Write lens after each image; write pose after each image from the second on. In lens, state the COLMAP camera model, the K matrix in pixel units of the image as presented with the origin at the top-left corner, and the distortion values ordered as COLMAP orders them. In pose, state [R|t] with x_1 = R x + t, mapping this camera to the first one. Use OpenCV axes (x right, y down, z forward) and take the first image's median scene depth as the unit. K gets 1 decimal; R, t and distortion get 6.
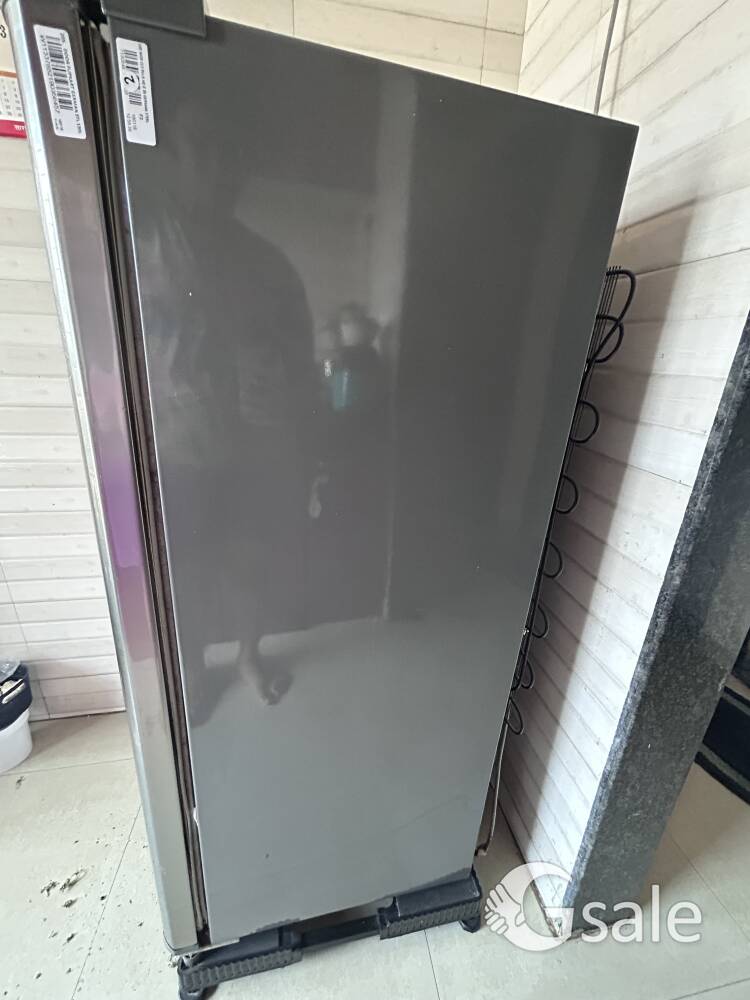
lens RADIAL K [[406.4, 0, 377.9], [0, 406.4, 496.4], [0, 0, 1]] dist [-0.002218, 0.001327]
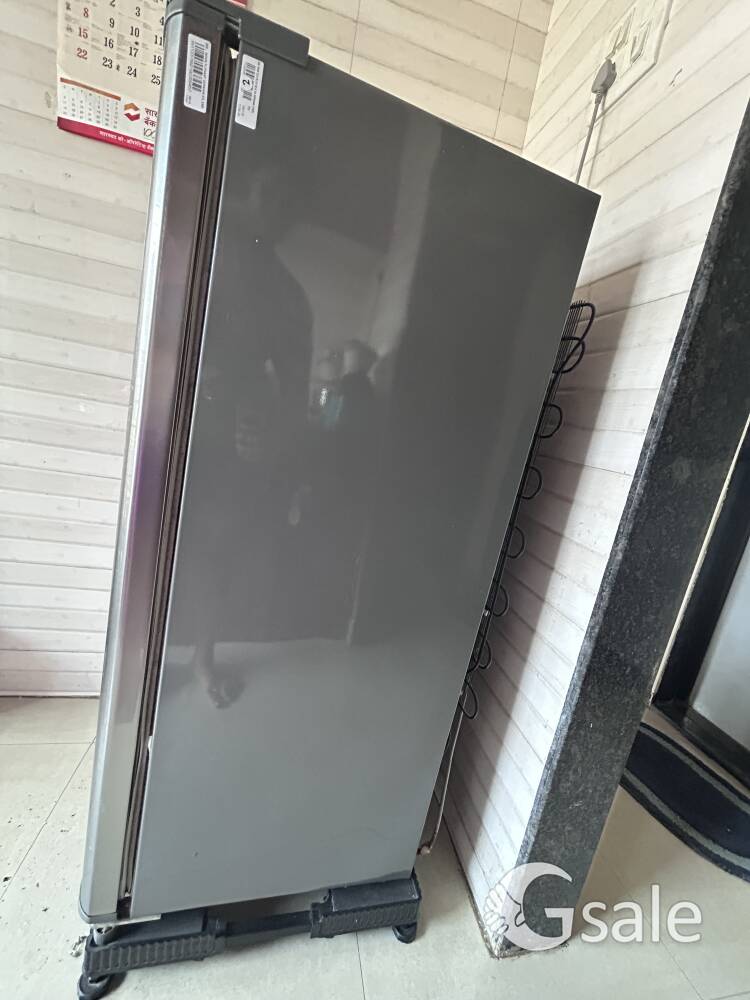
lens RADIAL K [[406.4, 0, 378.6], [0, 406.4, 496.6], [0, 0, 1]] dist [-0.002218, 0.001327]
pose [[0.989482, 0.130274, 0.062876, -0.032601], [-0.119816, 0.981649, -0.148354, 0.230049], [-0.081049, 0.139261, 0.986933, -0.091147]]
